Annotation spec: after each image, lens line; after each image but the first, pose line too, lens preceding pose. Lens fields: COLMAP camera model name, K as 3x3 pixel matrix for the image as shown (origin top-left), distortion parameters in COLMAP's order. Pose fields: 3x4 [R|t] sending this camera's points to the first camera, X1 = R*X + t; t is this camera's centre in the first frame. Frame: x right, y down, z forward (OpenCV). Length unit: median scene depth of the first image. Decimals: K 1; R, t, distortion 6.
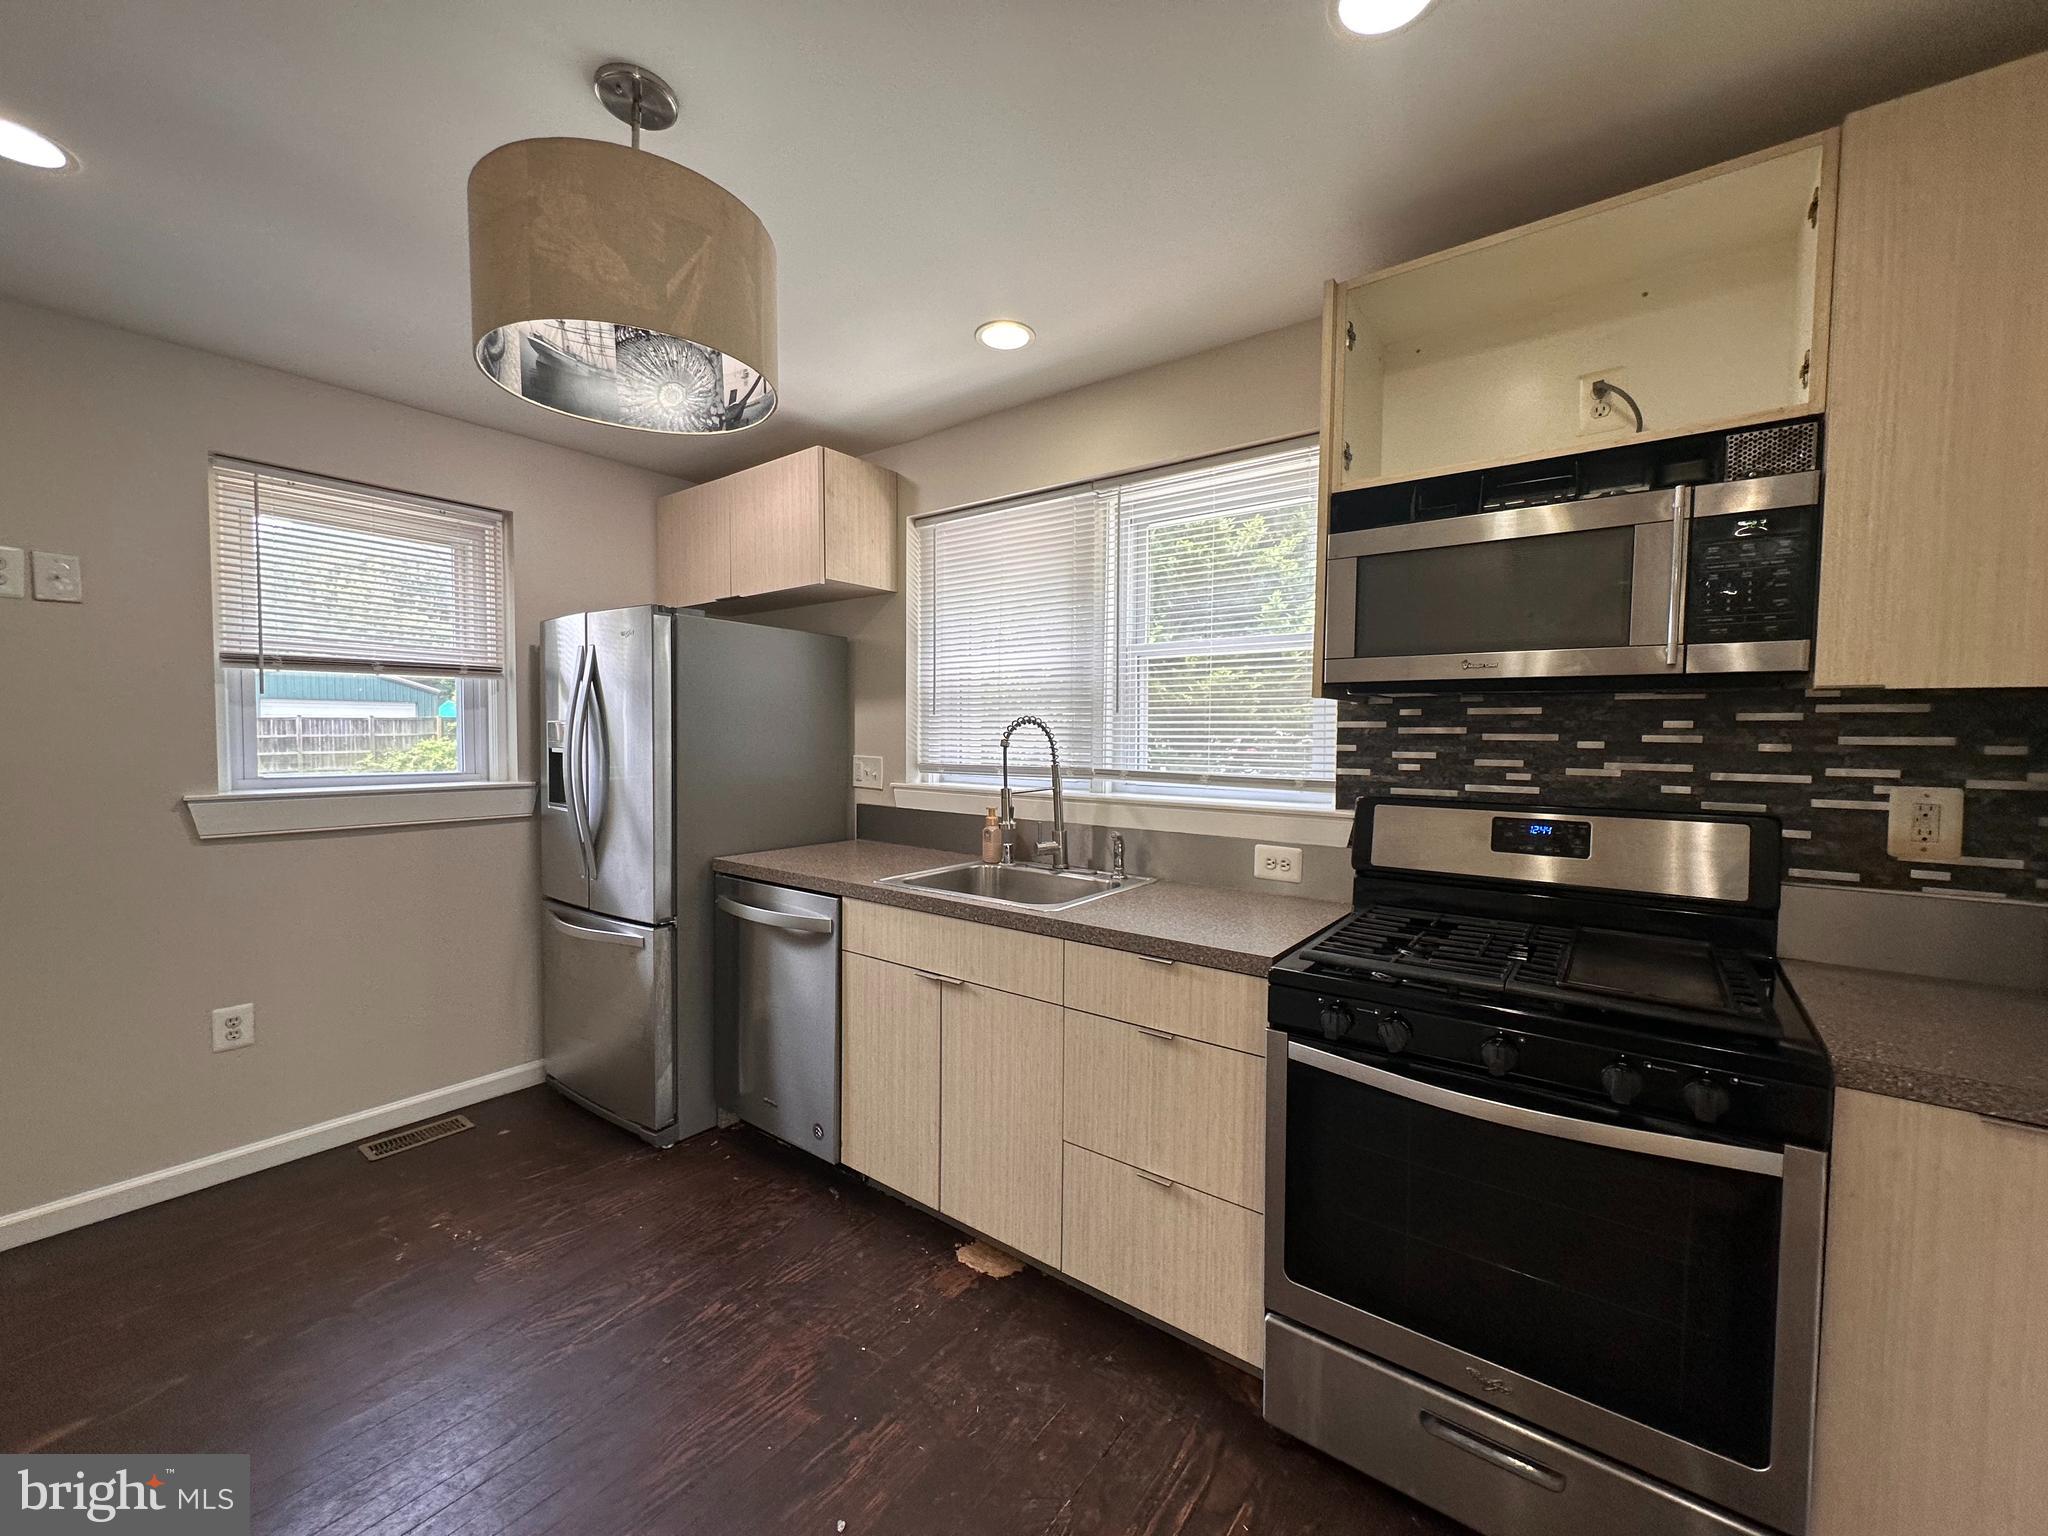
lens RADIAL K [[815.0, 0, 1024.1], [0, 815.0, 769.3], [0, 0, 1]] dist [-0.003708, 0.000884]
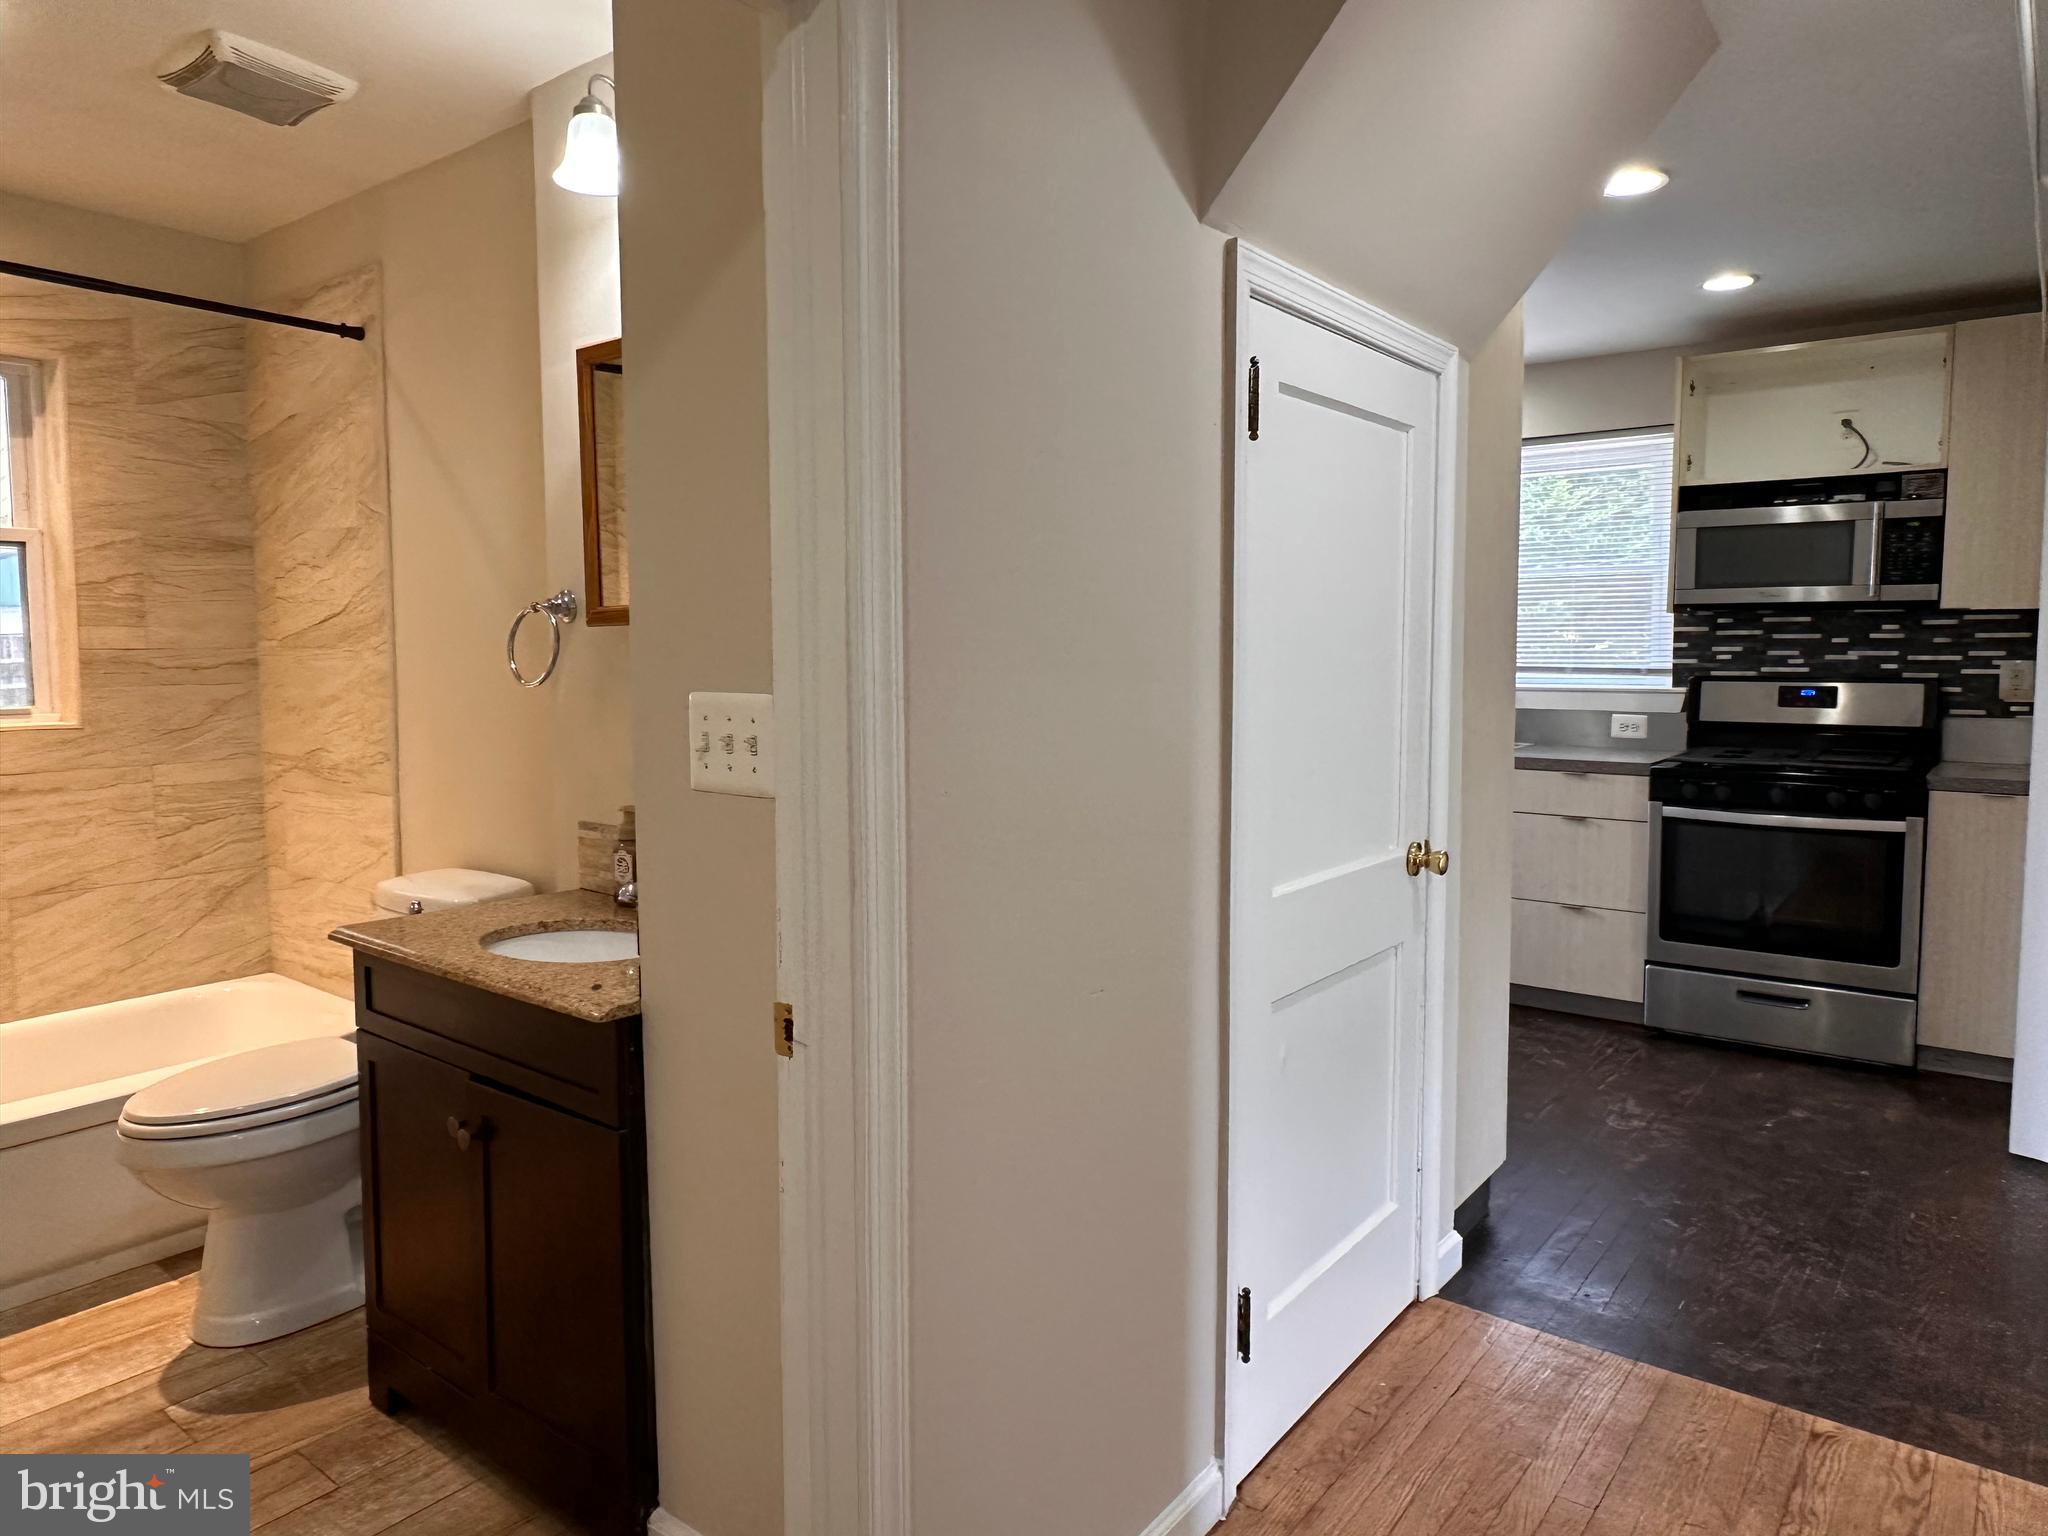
lens RADIAL K [[1319.2, 0, 1024.5], [0, 1319.2, 745.9], [0, 0, 1]] dist [0.001395, 0.000861]
pose [[0.999884, -0.011765, -0.009685, -0.911645], [0.012079, 0.999382, 0.033004, 0.074440], [0.009291, -0.033118, 0.999408, -1.662695]]
